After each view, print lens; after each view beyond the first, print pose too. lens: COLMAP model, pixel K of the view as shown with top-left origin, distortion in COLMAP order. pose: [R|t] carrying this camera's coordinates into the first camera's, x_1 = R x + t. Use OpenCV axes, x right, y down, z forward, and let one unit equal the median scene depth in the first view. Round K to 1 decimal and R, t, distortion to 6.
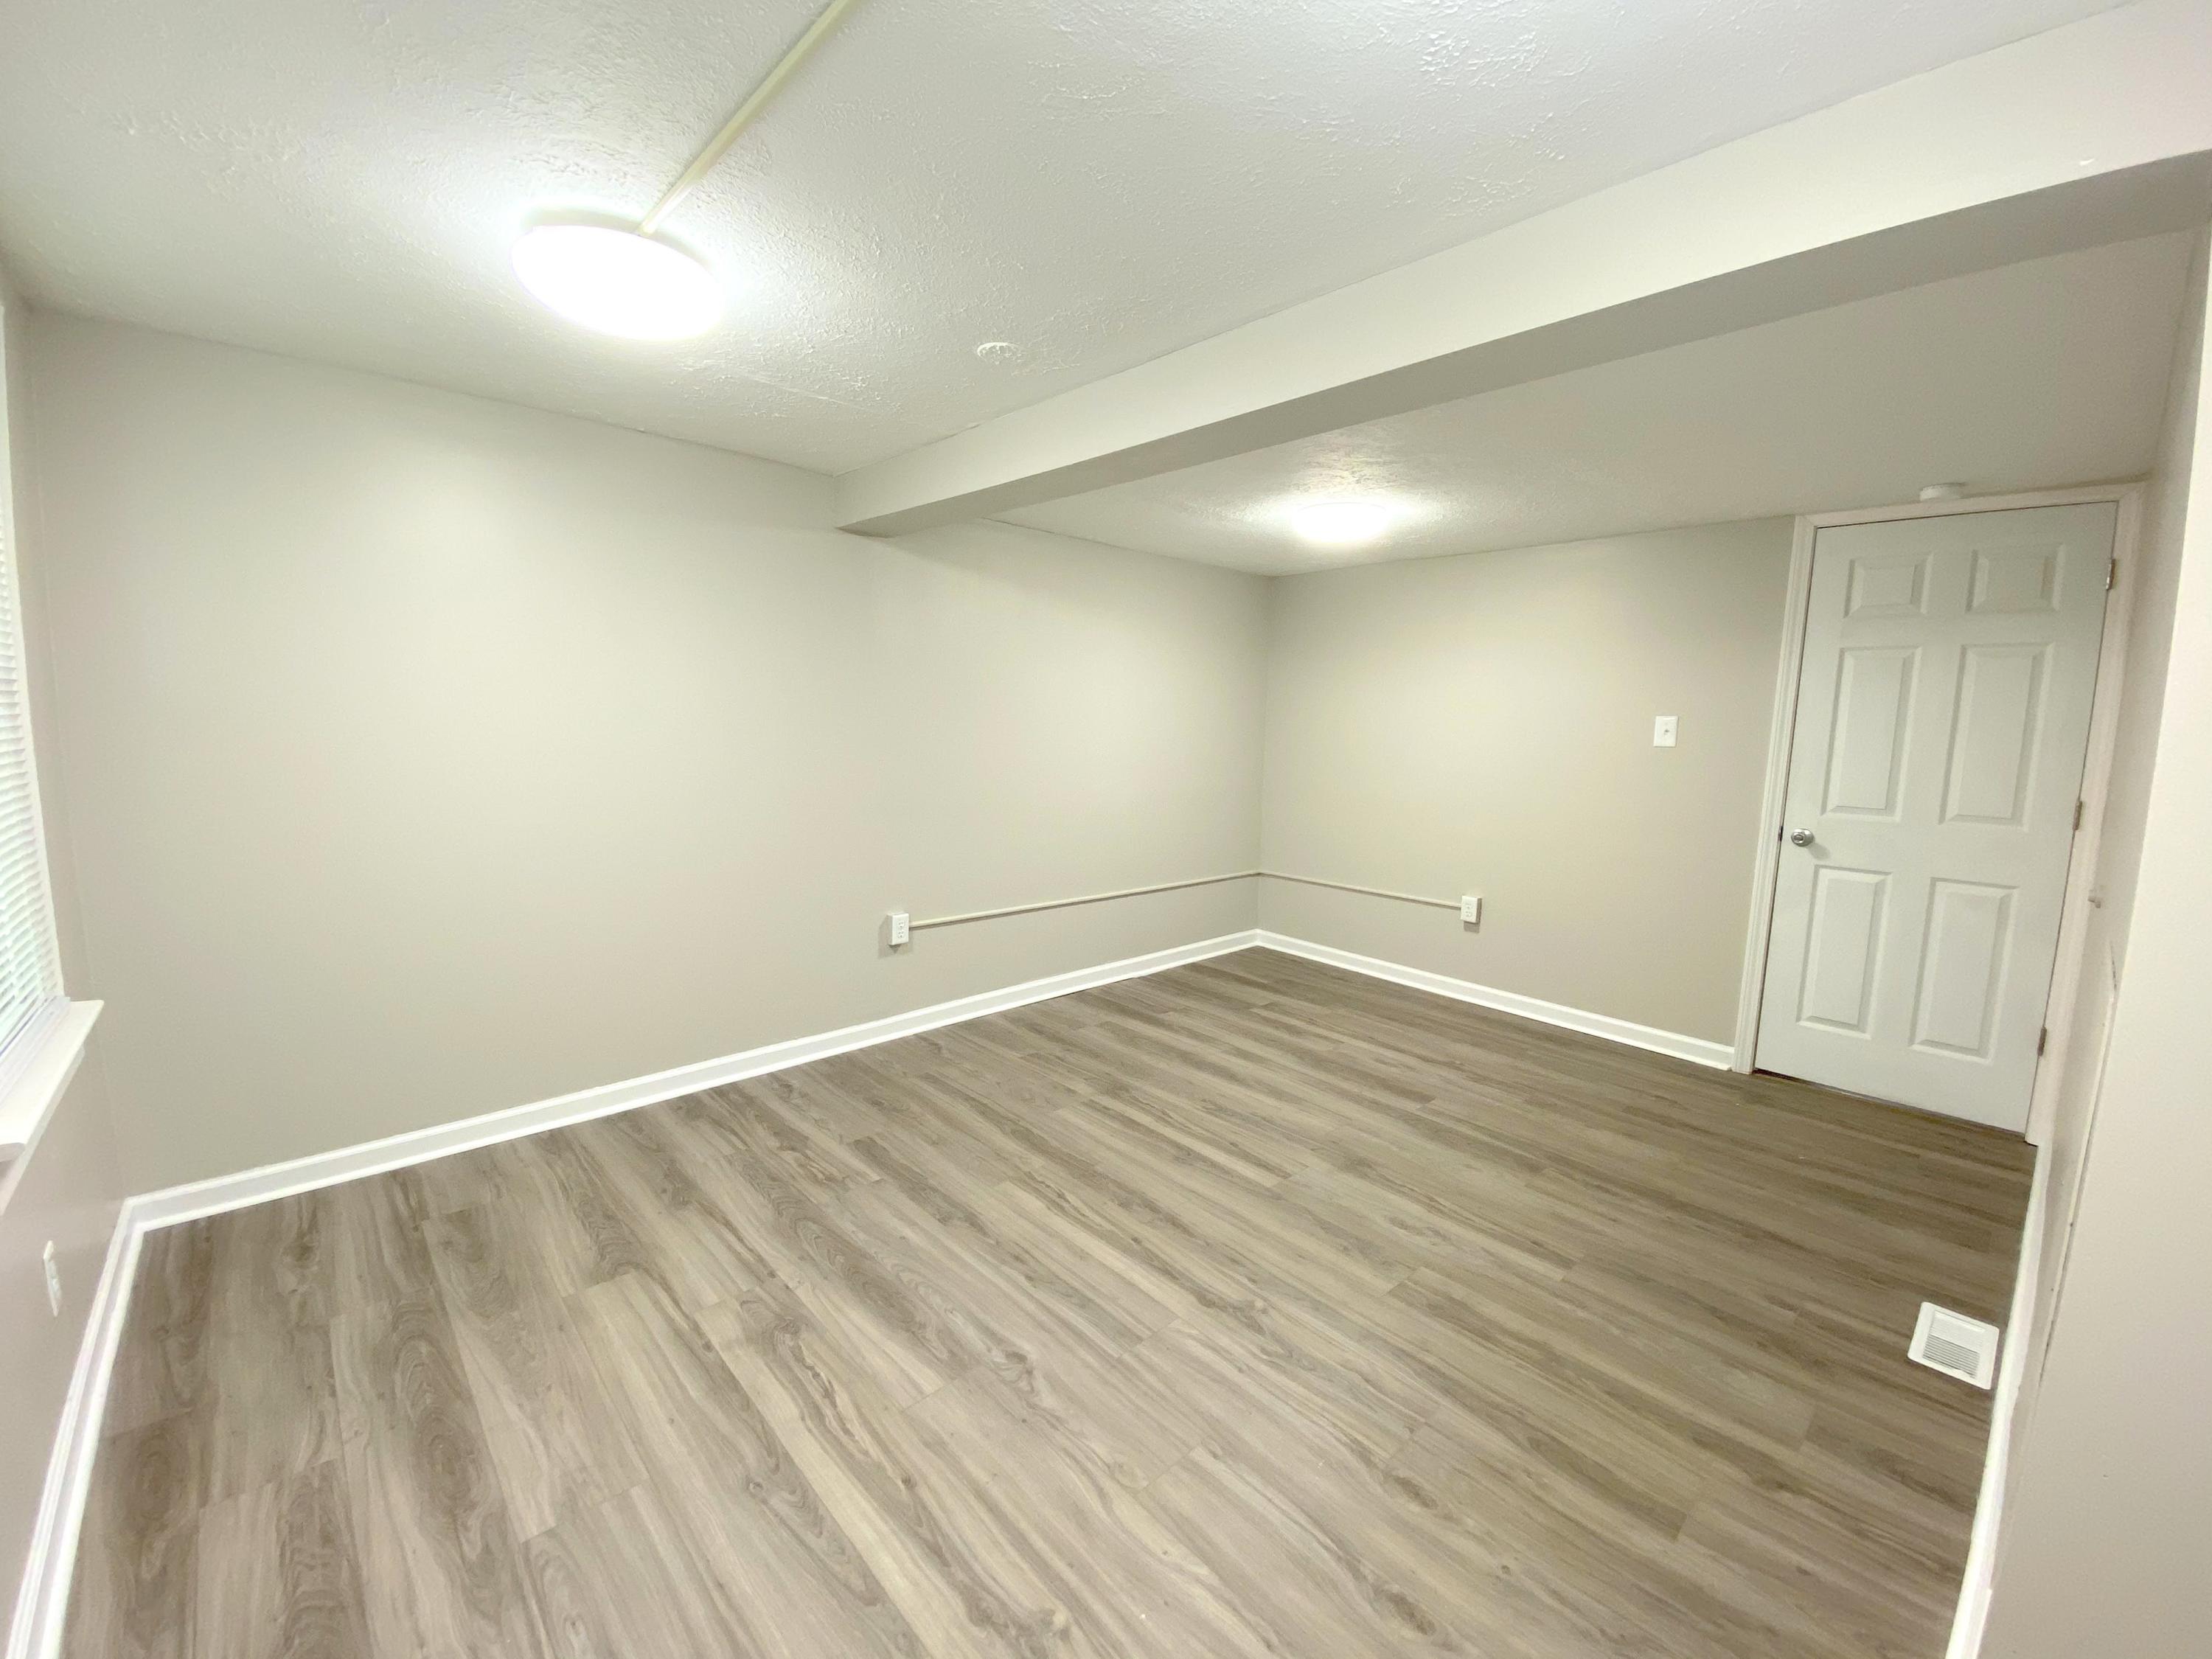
lens RADIAL K [[898.9, 0, 1108.5], [0, 898.9, 820.9], [0, 0, 1]] dist [0.051471, -0.028153]
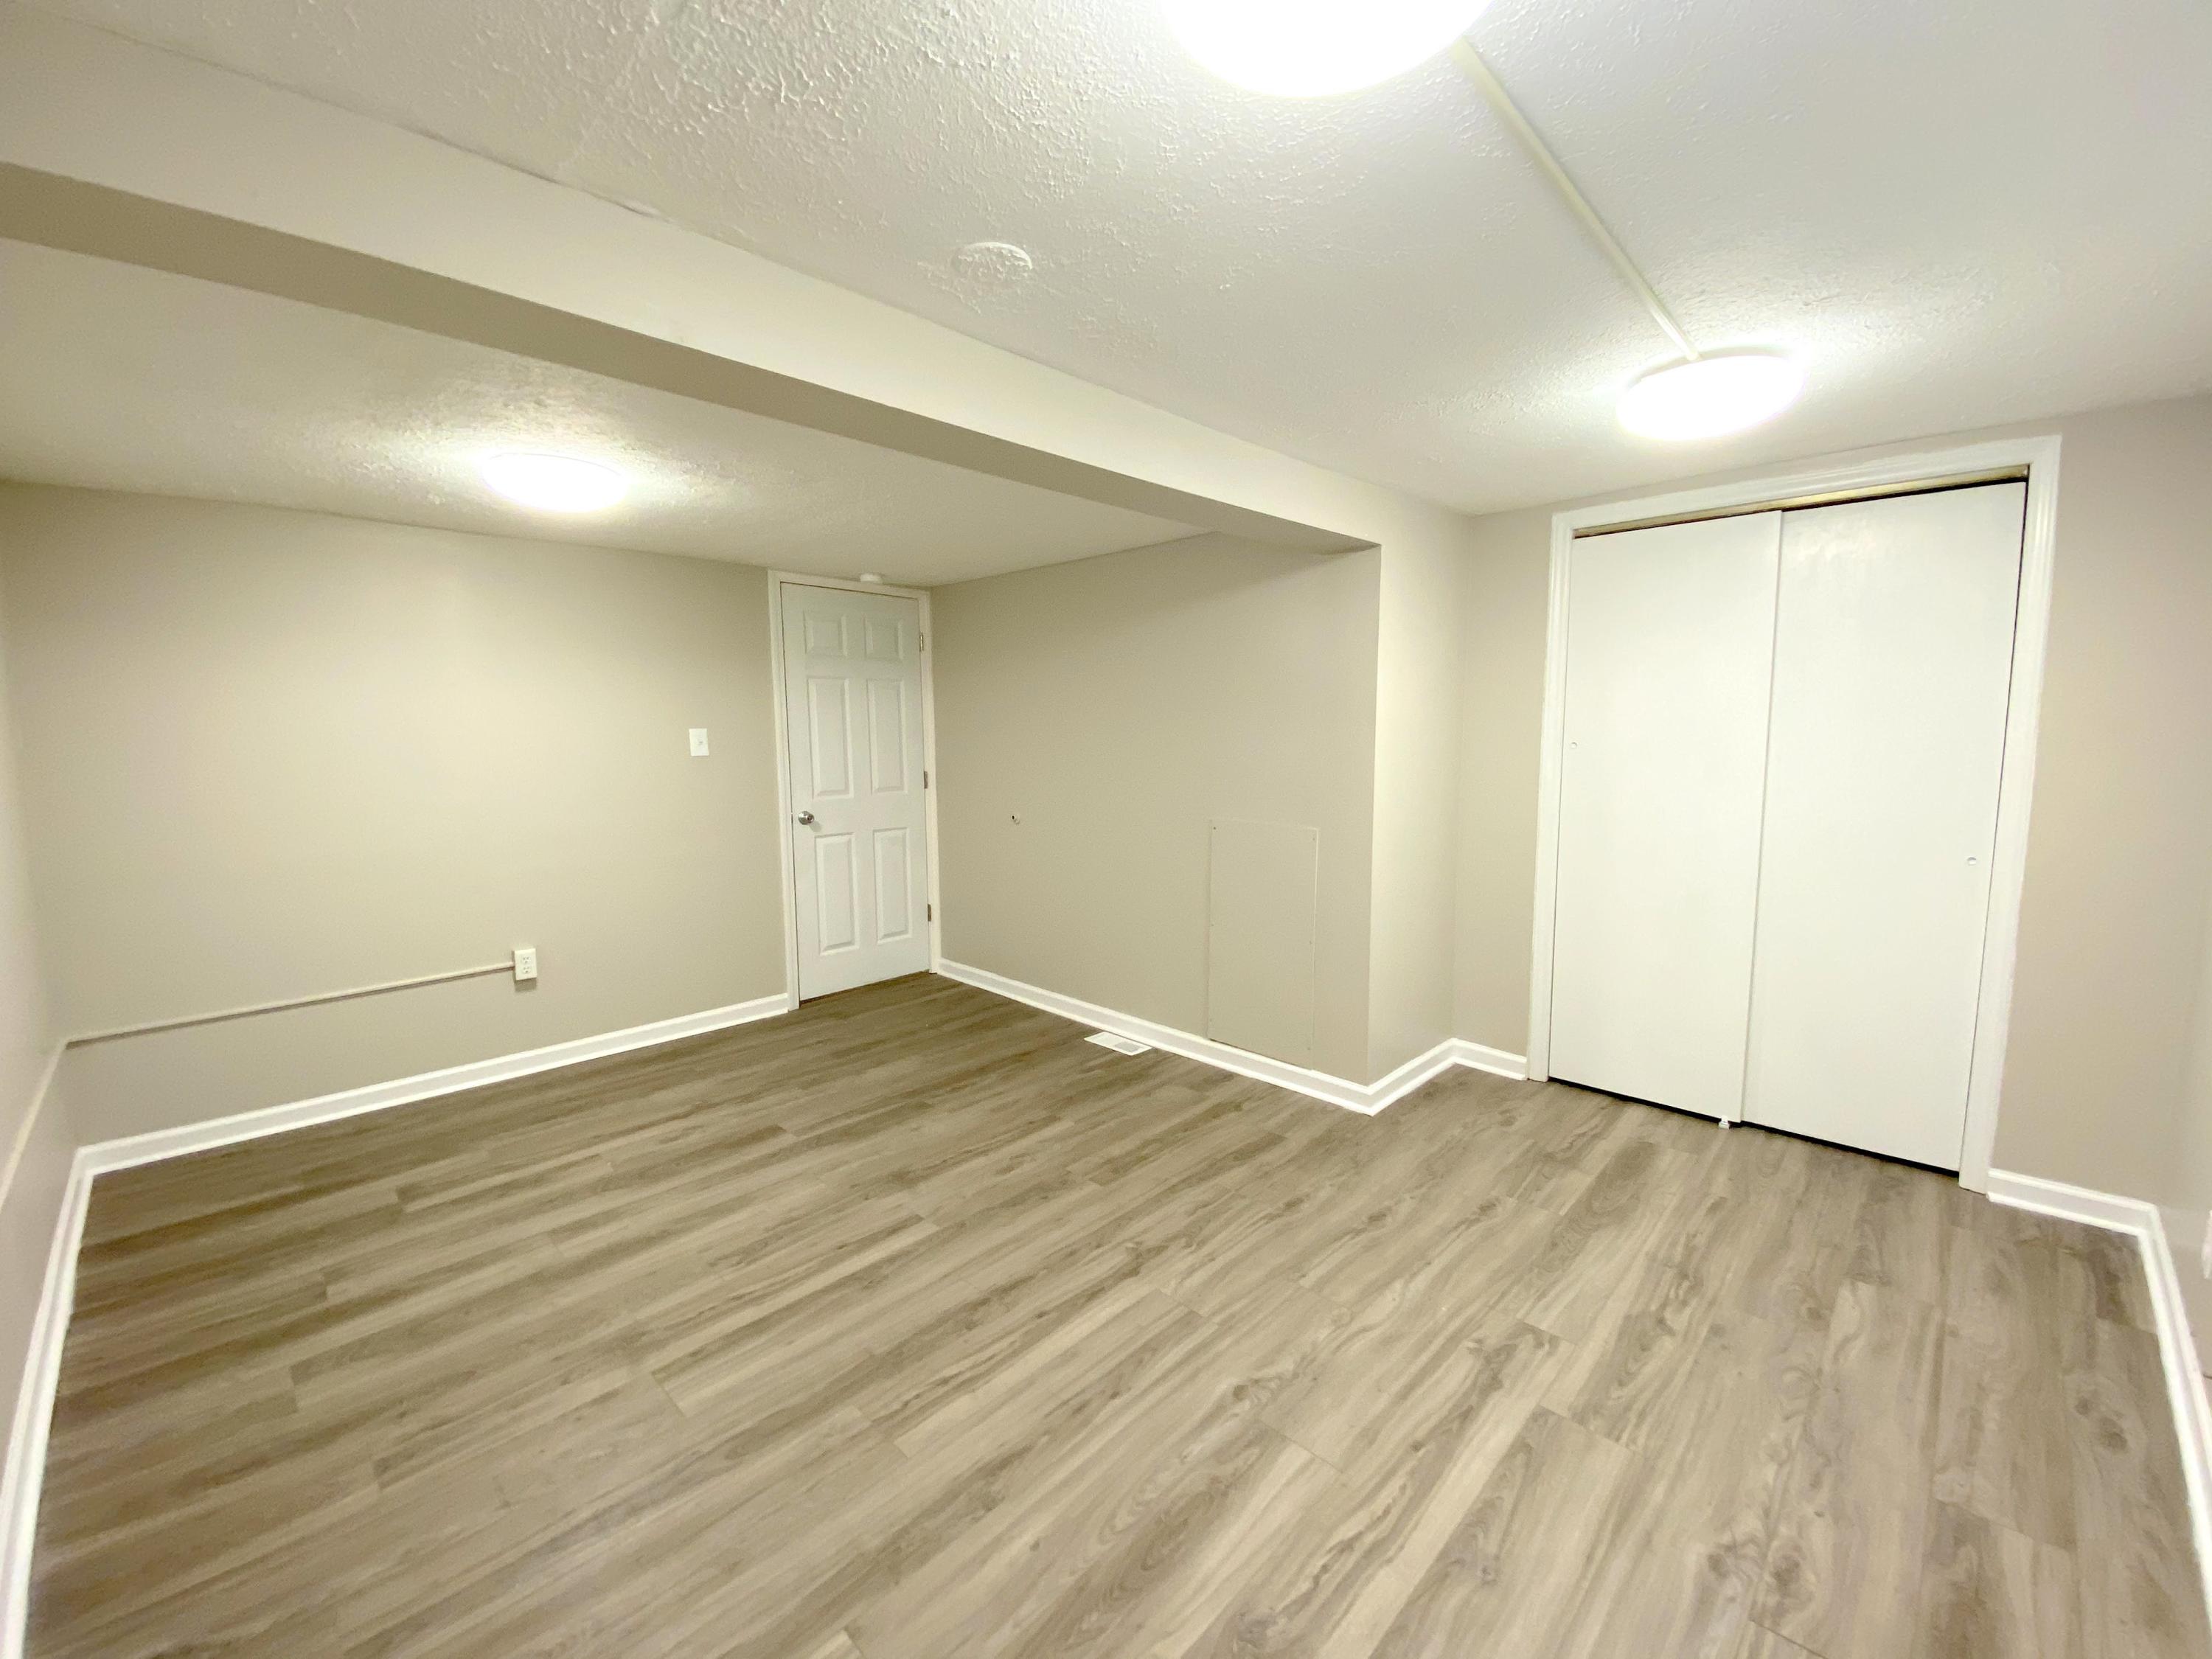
lens RADIAL K [[898.9, 0, 1108.5], [0, 898.9, 820.9], [0, 0, 1]] dist [0.051471, -0.028153]
pose [[-0.049633, -0.127931, 0.990540, -0.769101], [0.124575, 0.983225, 0.133228, -0.133332], [-0.990968, 0.130009, -0.032863, 0.842485]]
